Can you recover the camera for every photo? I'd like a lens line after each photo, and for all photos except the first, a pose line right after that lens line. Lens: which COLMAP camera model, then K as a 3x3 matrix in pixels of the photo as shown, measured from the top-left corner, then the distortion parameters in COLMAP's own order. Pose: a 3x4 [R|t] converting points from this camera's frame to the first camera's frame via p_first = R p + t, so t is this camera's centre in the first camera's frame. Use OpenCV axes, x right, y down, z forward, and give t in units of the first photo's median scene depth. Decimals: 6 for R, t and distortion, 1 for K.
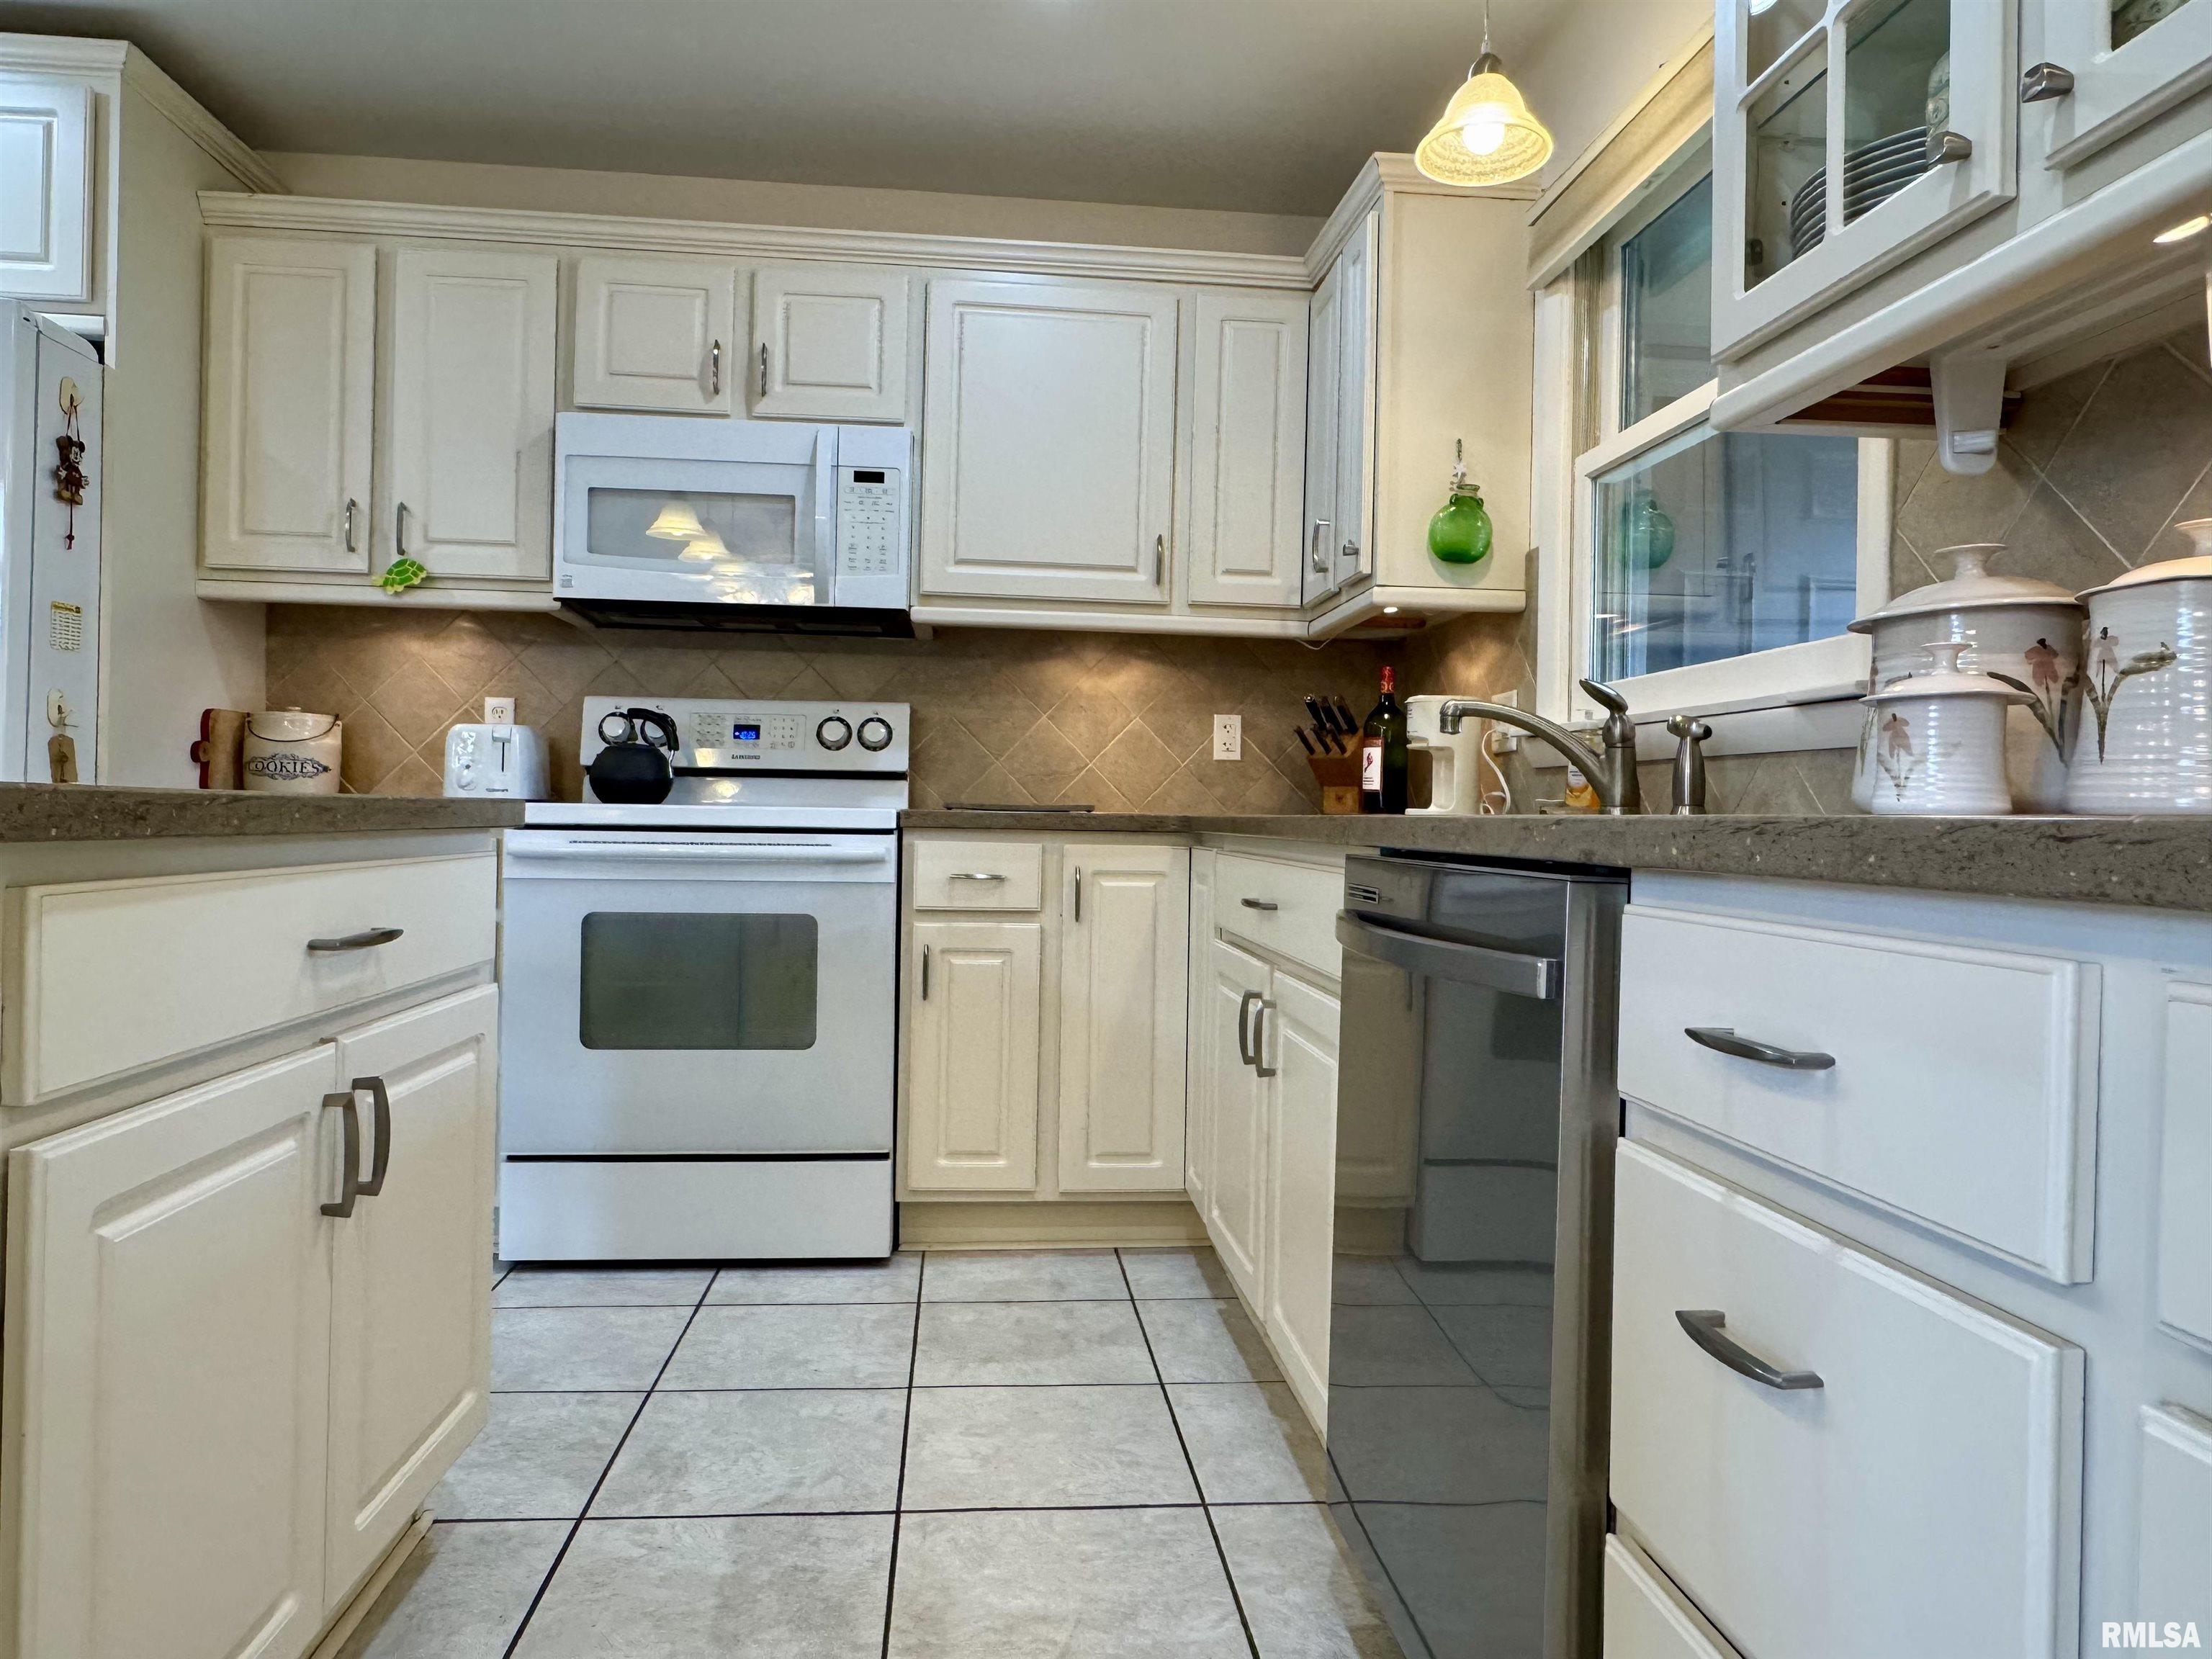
lens RADIAL K [[1416.7, 0, 1103.1], [0, 1416.7, 826.0], [0, 0, 1]] dist [-0.028201, 0.007246]
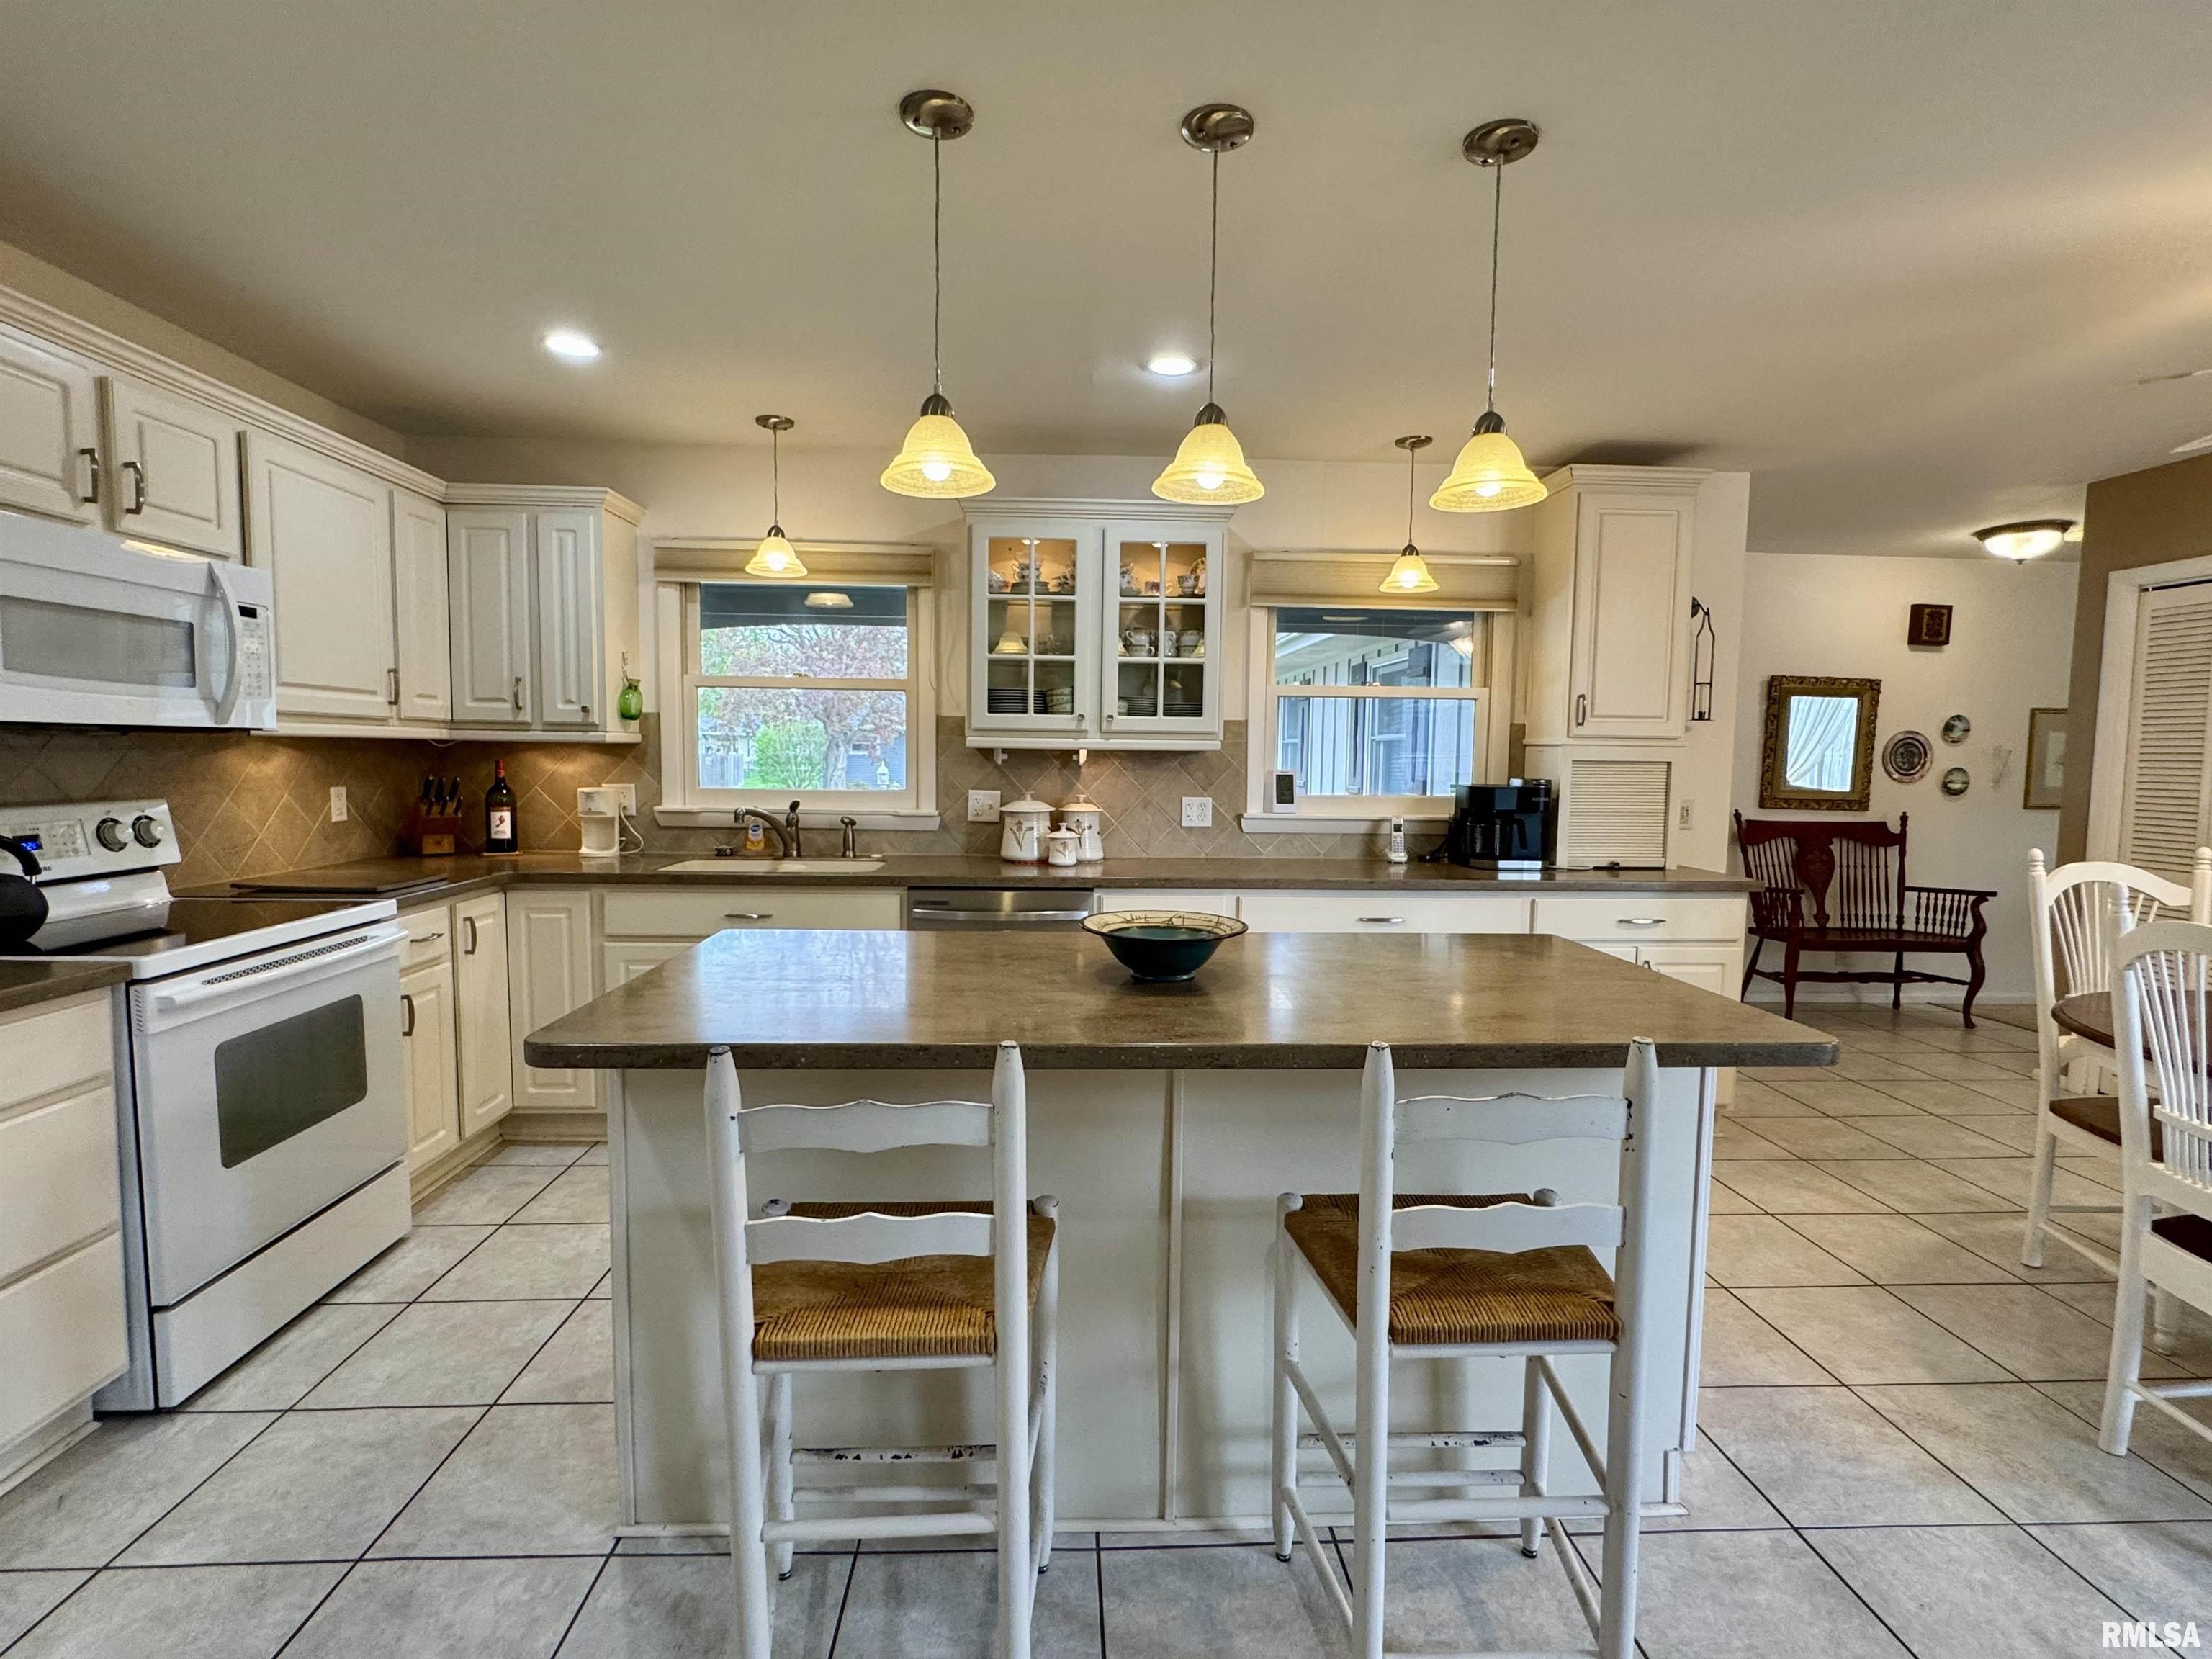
lens RADIAL K [[1040.3, 0, 1119.5], [0, 1040.3, 827.5], [0, 0, 1]] dist [0.002558, 0.000716]
pose [[0.030233, -0.094135, 0.995100, -1.034163], [-0.009996, 0.995477, 0.094475, -0.168225], [-0.999493, -0.012803, 0.029155, 0.287003]]
